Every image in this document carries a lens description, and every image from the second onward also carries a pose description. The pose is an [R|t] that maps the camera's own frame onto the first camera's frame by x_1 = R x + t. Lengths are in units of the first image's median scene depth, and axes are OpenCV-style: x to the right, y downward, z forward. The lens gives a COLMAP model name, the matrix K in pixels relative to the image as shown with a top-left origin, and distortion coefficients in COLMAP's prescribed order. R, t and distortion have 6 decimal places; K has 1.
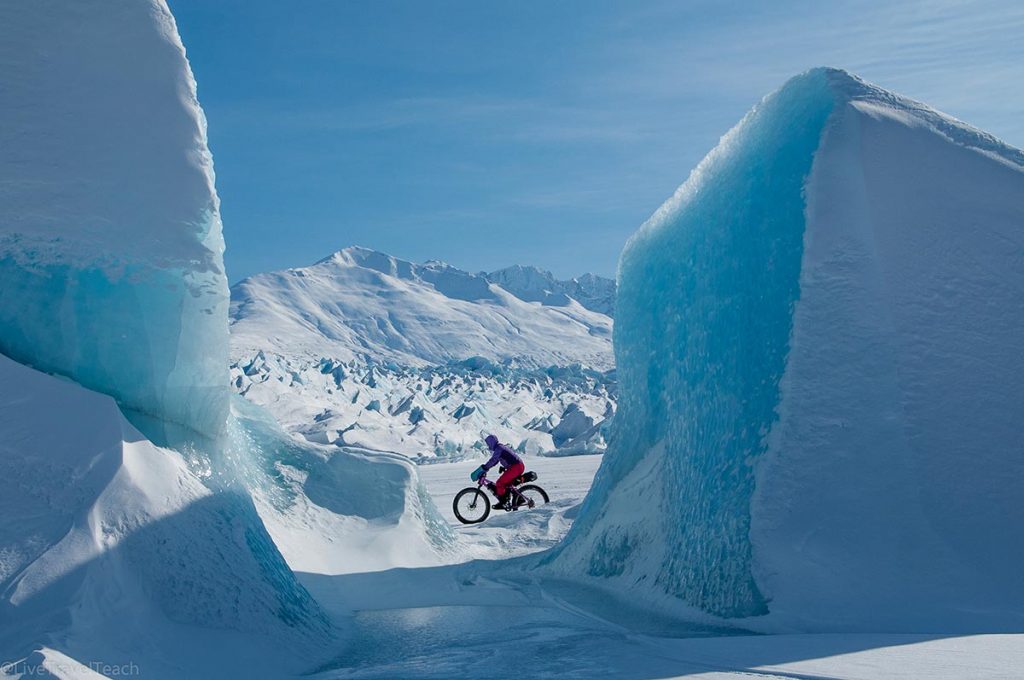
lens RADIAL K [[1631.1, 0, 452.8], [0, 1631.1, 370.5], [0, 0, 1]] dist [0.139183, 0.048217]
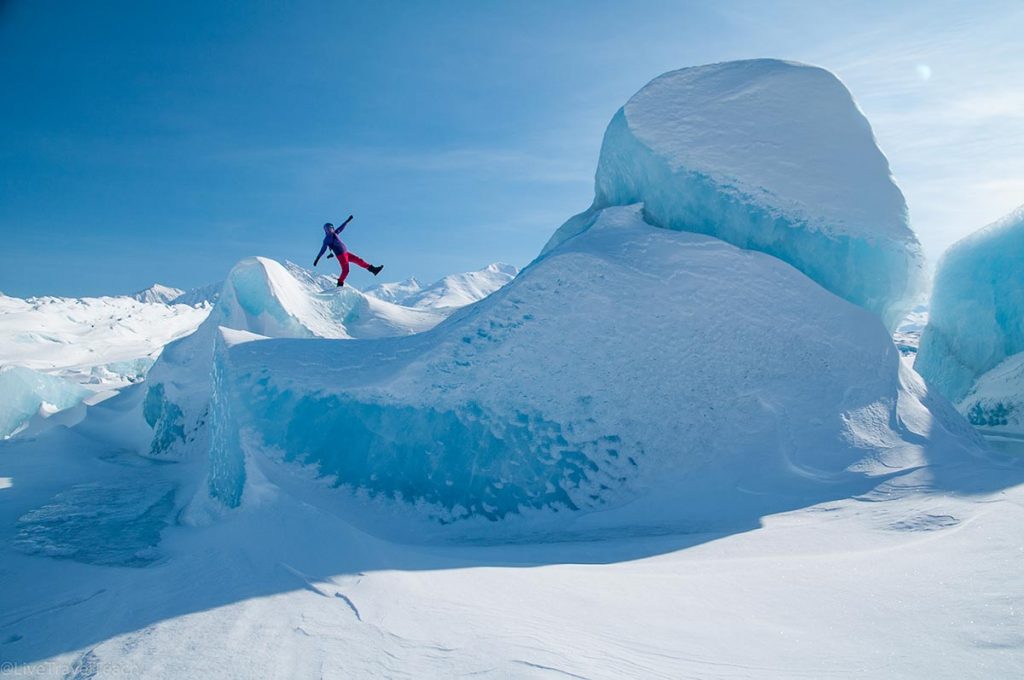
lens RADIAL K [[793.5, 0, 511.6], [0, 793.5, 352.0], [0, 0, 1]] dist [-0.180964, 0.099844]
pose [[0.999025, 0.028522, -0.033707, -0.491988], [-0.027311, 0.998984, 0.035845, 0.032886], [0.034696, -0.034890, 0.998789, 0.169875]]
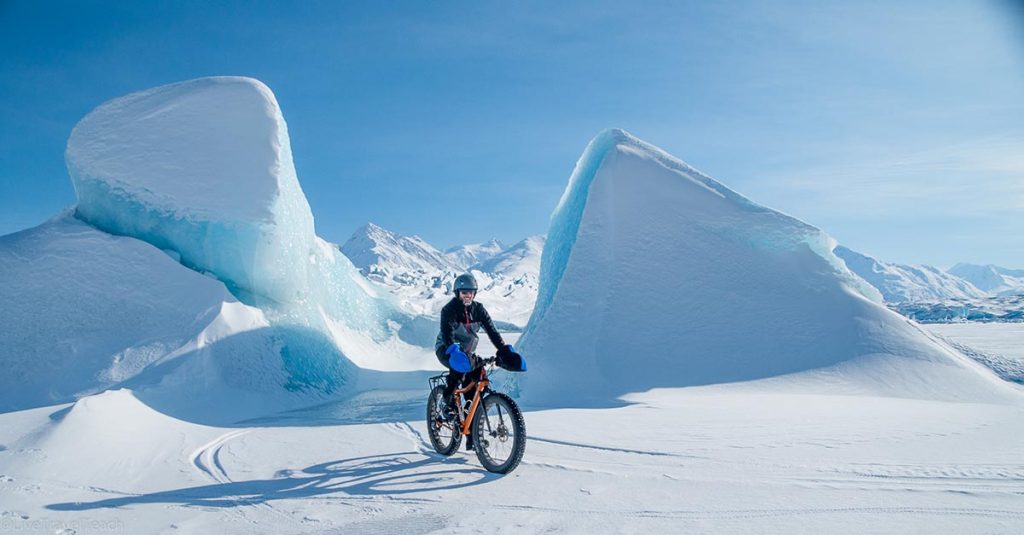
lens RADIAL K [[790.4, 0, 517.1], [0, 790.4, 363.8], [0, 0, 1]] dist [-0.194194, 0.118498]
pose [[0.989749, 0.043344, -0.136082, 0.279440], [-0.029451, 0.994297, 0.102497, 0.006691], [0.139749, -0.097438, 0.985381, 0.041191]]
